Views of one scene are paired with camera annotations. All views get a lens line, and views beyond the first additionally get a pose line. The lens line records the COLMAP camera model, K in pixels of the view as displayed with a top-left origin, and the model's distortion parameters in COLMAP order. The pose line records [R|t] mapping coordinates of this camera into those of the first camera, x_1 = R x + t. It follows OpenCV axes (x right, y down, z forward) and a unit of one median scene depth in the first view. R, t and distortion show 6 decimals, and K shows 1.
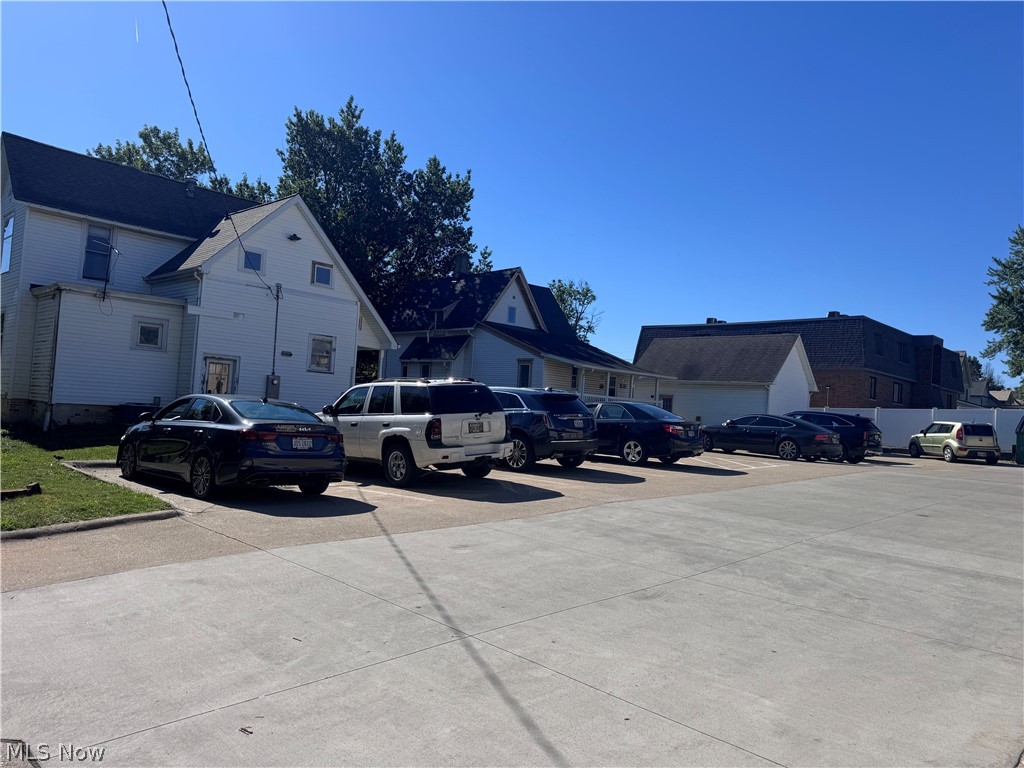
lens RADIAL K [[722.5, 0, 512.0], [0, 722.5, 384.0], [0, 0, 1]] dist [0.125221, -0.116539]
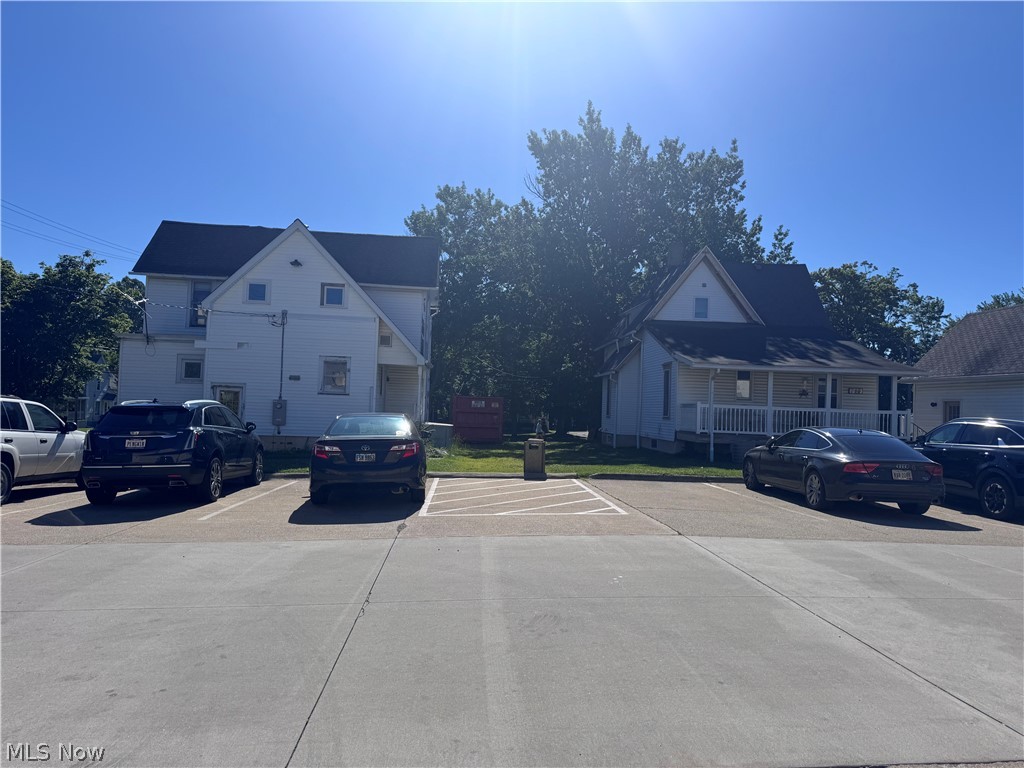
lens RADIAL K [[722.5, 0, 512.0], [0, 722.5, 384.0], [0, 0, 1]] dist [0.125221, -0.116539]
pose [[0.754642, -0.061554, -0.653243, 0.554618], [0.039491, 0.998046, -0.048423, 0.027004], [0.654947, 0.010745, 0.755599, 0.410970]]
